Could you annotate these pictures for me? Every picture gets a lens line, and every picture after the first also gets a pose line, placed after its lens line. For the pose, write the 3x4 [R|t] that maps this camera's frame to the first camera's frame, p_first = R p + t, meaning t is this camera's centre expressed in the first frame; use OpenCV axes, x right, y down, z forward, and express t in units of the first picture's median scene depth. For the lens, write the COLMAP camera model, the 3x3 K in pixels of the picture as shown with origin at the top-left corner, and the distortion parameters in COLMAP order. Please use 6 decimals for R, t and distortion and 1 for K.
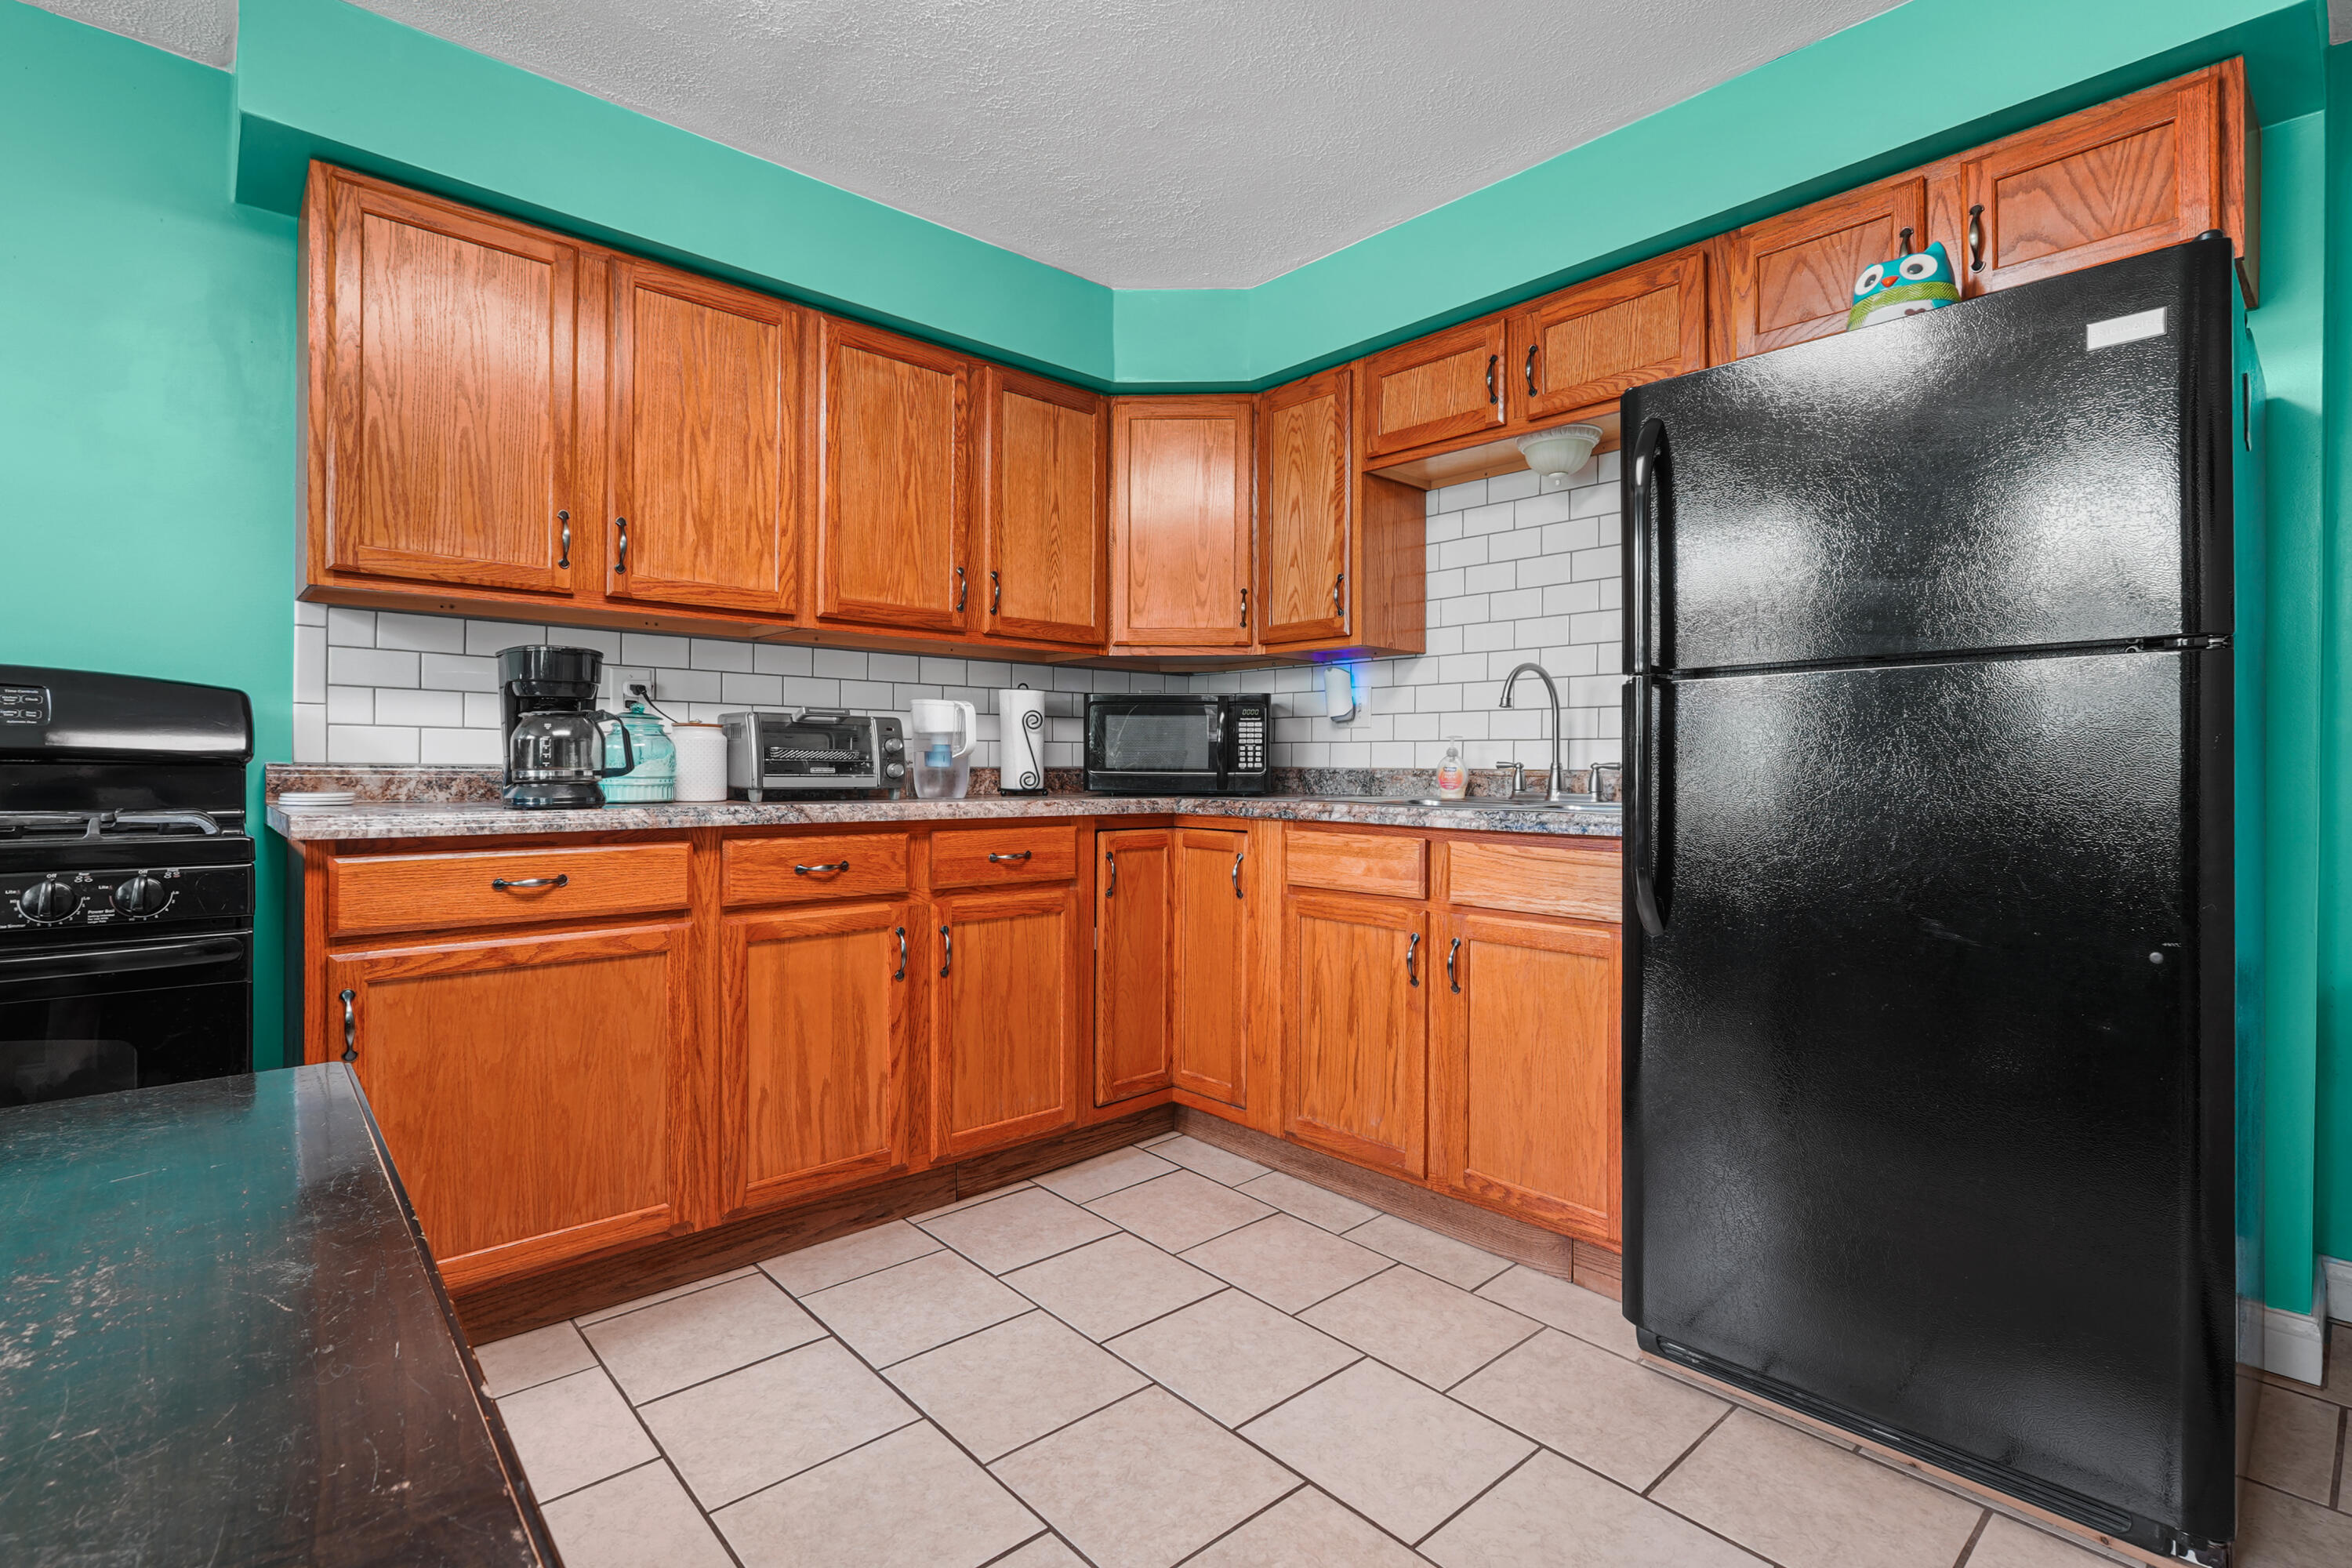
lens RADIAL K [[1085.9, 0, 1185.6], [0, 1085.9, 769.6], [0, 0, 1]] dist [-0.001153, -0.000074]
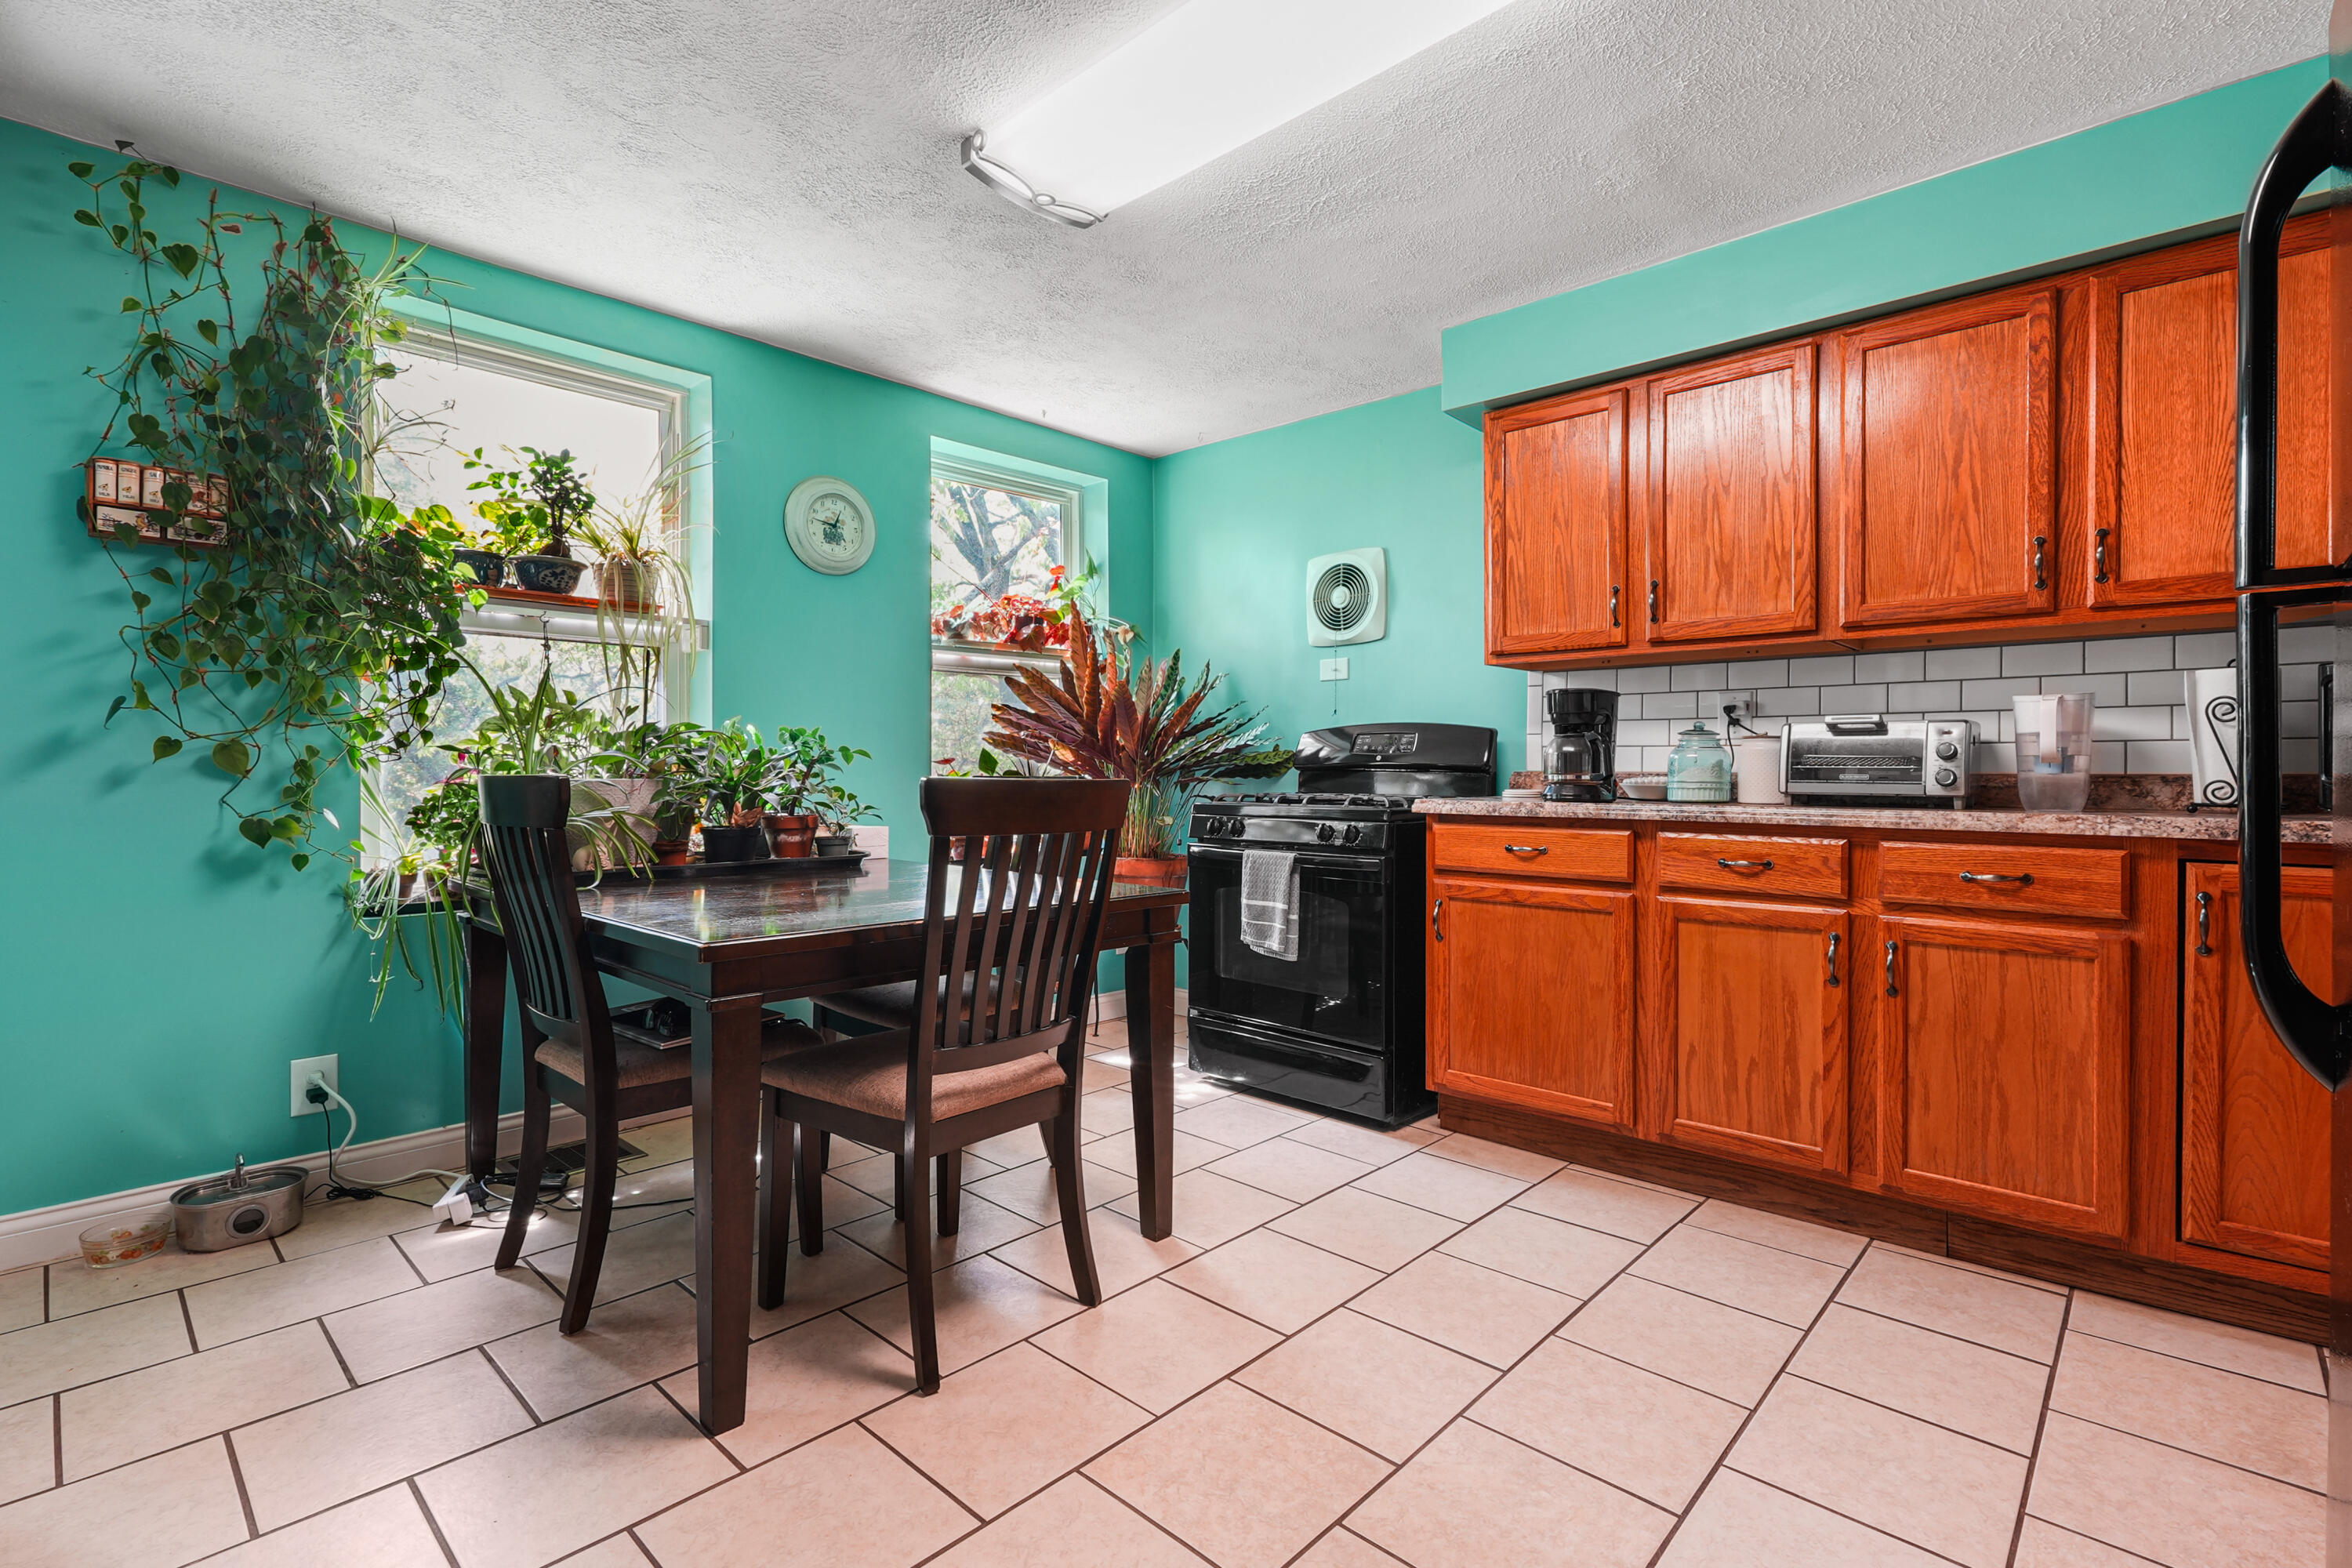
lens RADIAL K [[1085.9, 0, 1185.6], [0, 1085.9, 769.6], [0, 0, 1]] dist [-0.001153, -0.000074]
pose [[0.085387, -0.005758, -0.996331, 0.689611], [-0.005370, 0.999966, -0.006240, 0.004193], [0.996333, 0.005883, 0.085353, 0.320892]]
